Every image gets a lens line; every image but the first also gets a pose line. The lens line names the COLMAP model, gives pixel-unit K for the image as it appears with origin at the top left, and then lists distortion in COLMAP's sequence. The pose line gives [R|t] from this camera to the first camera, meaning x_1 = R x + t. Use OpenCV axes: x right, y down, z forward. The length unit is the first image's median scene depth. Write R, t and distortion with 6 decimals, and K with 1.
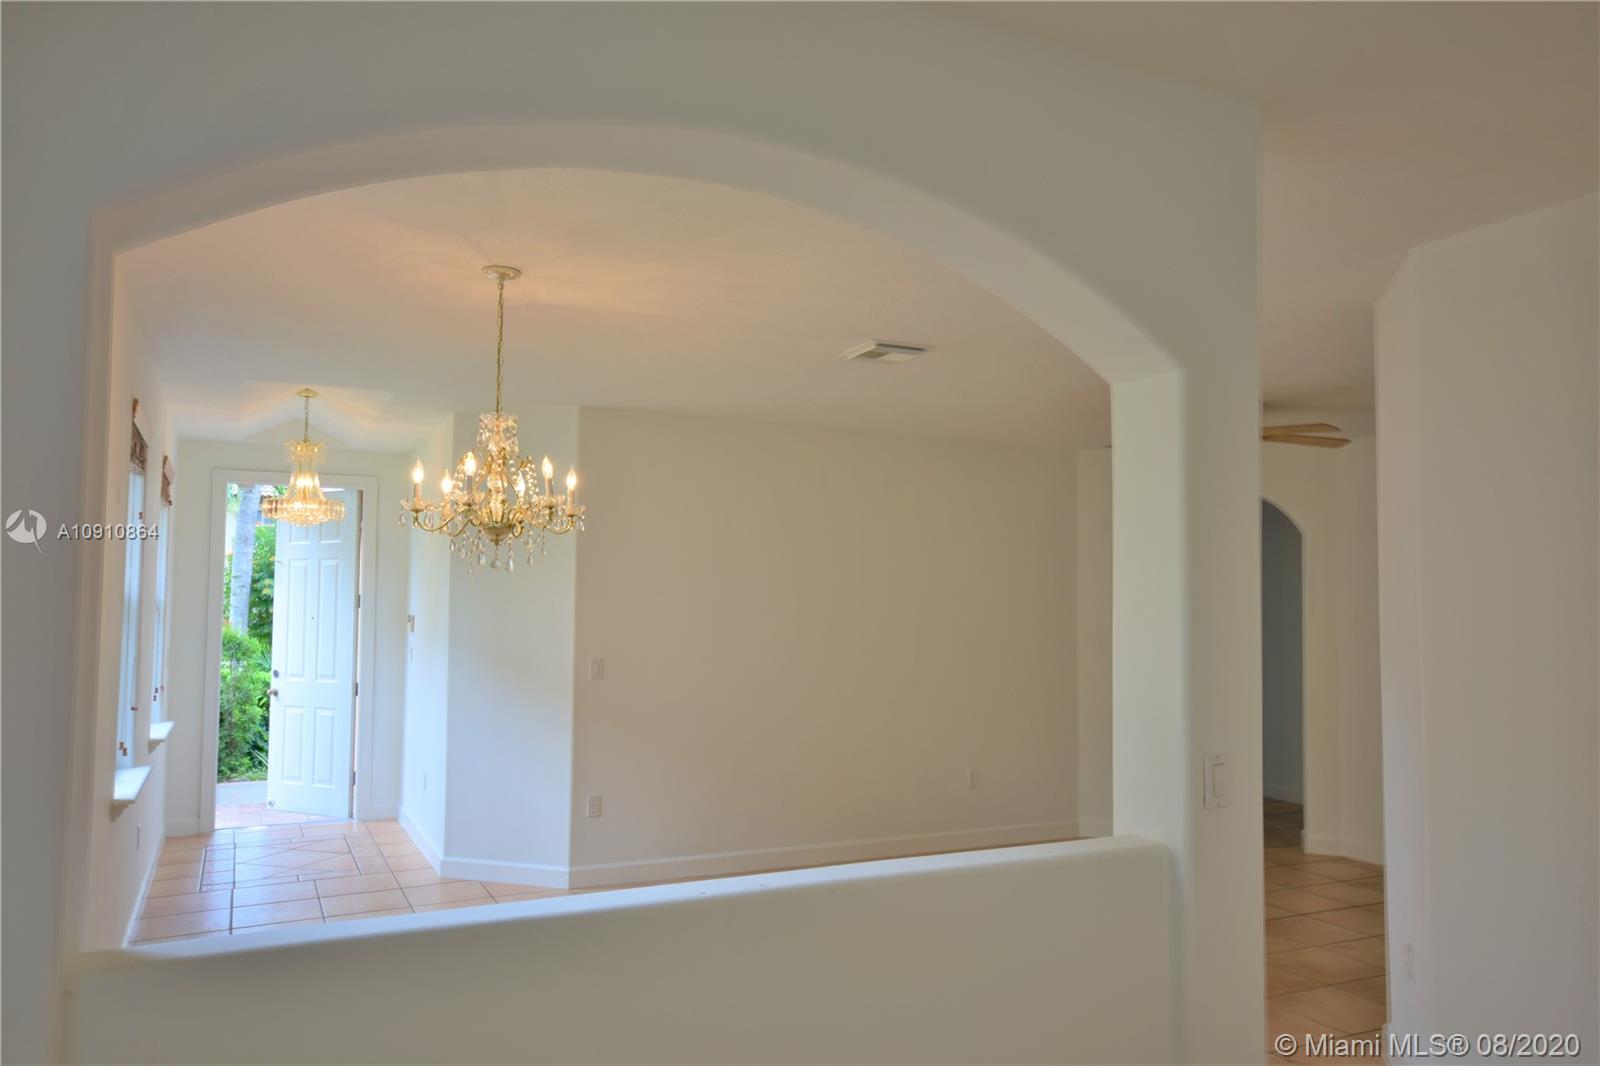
lens RADIAL K [[1139.3, 0, 800.8], [0, 1139.3, 541.5], [0, 0, 1]] dist [0.006027, 0.012493]
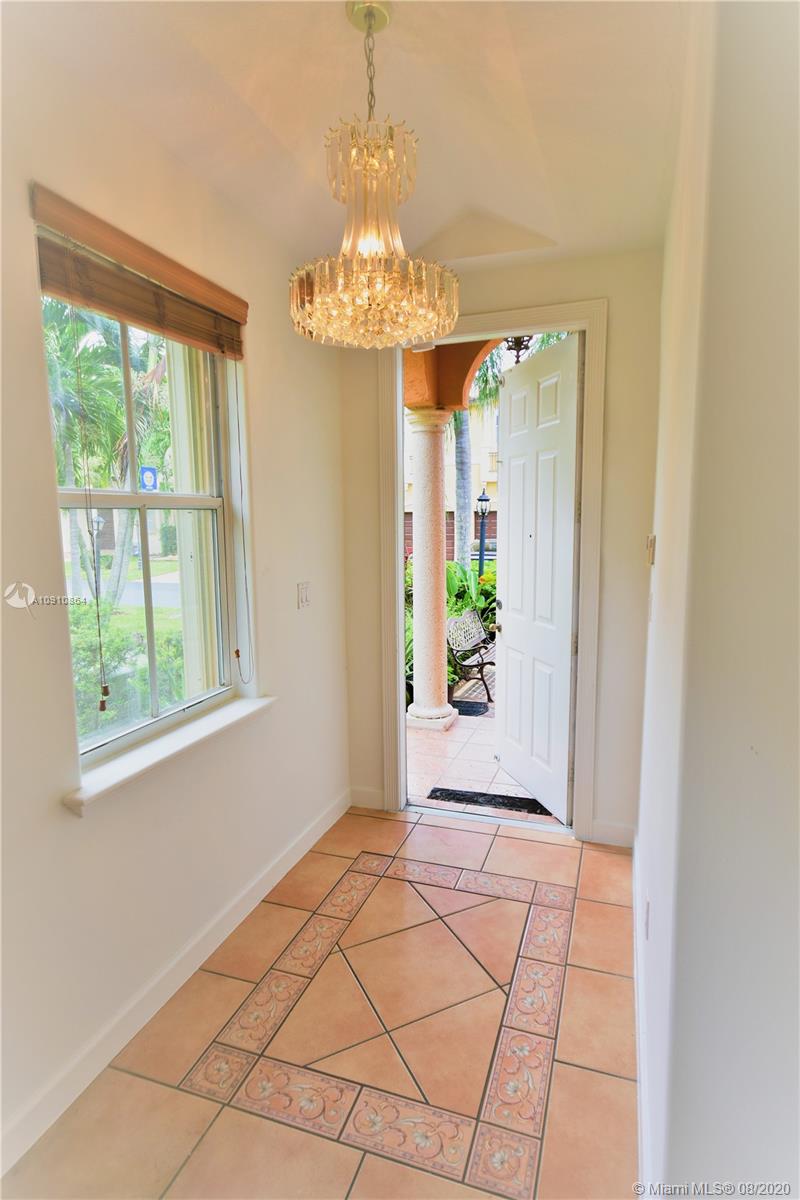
lens RADIAL K [[641.1, 0, 403.0], [0, 641.1, 601.3], [0, 0, 1]] dist [0.003098, 0.000821]
pose [[0.694648, 0.083543, -0.714482, -0.193203], [0.055345, 0.984082, 0.168875, 0.035288], [0.717218, -0.156852, 0.678967, 0.670775]]
